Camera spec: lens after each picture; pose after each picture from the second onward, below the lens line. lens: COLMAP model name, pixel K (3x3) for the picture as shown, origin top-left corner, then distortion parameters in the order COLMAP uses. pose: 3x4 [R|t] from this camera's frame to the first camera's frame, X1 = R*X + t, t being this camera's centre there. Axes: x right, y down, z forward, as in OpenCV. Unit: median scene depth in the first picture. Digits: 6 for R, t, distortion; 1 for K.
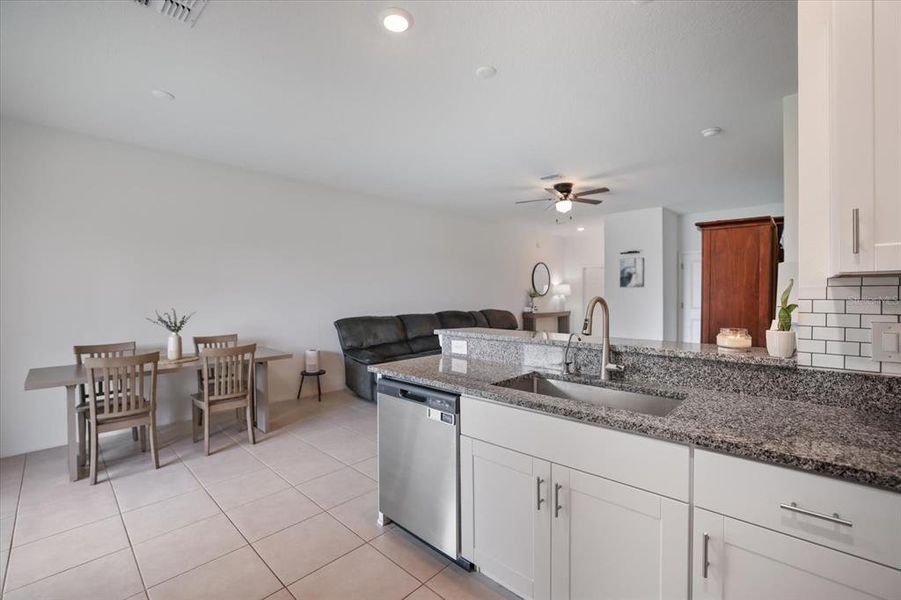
lens RADIAL K [[384.0, 0, 449.4], [0, 384.0, 296.4], [0, 0, 1]] dist [-0.032772, 0.008411]
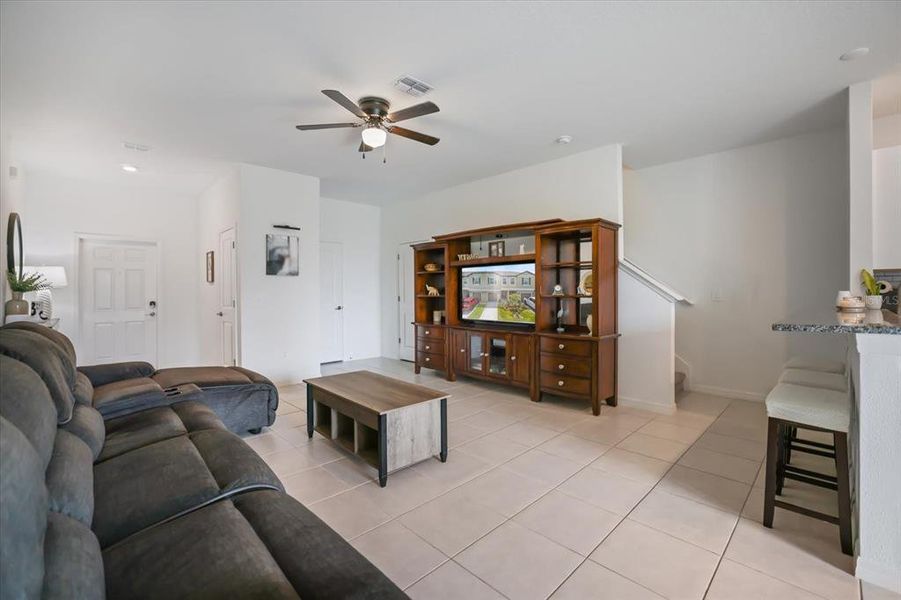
lens RADIAL K [[384.0, 0, 455.0], [0, 384.0, 290.9], [0, 0, 1]] dist [-0.032772, 0.008411]
pose [[0.032421, 0.005116, 0.999461, -0.232596], [0.010634, 0.999929, -0.005463, 0.012121], [-0.999418, 0.010805, 0.032365, 0.653629]]
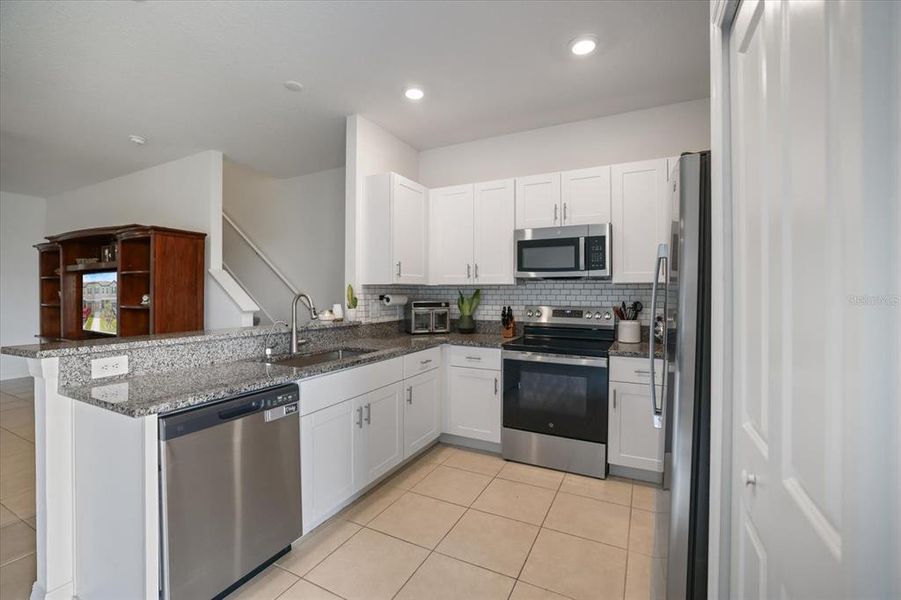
lens RADIAL K [[384.0, 0, 449.1], [0, 384.0, 293.8], [0, 0, 1]] dist [-0.032772, 0.008411]
pose [[-0.269384, 0.002259, 0.963030, -0.285855], [0.005115, 0.999987, -0.000915, 0.002620], [-0.963019, 0.004679, -0.269392, 0.222186]]
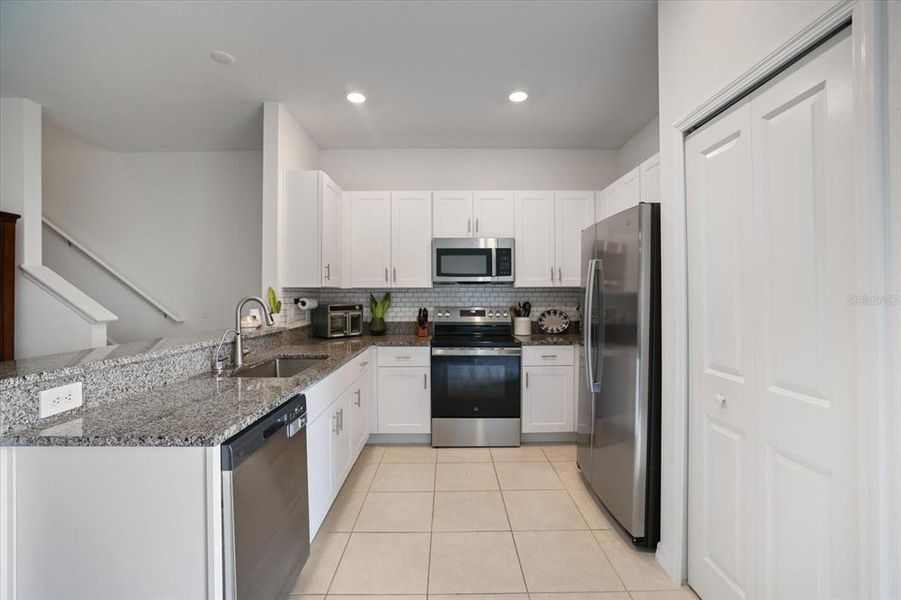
lens RADIAL K [[384.0, 0, 448.7], [0, 384.0, 294.0], [0, 0, 1]] dist [-0.032772, 0.008411]
pose [[-0.682773, 0.009506, 0.730568, -0.247364], [0.010849, 0.999937, -0.002872, 0.001211], [-0.730550, 0.005966, -0.682834, 0.356126]]
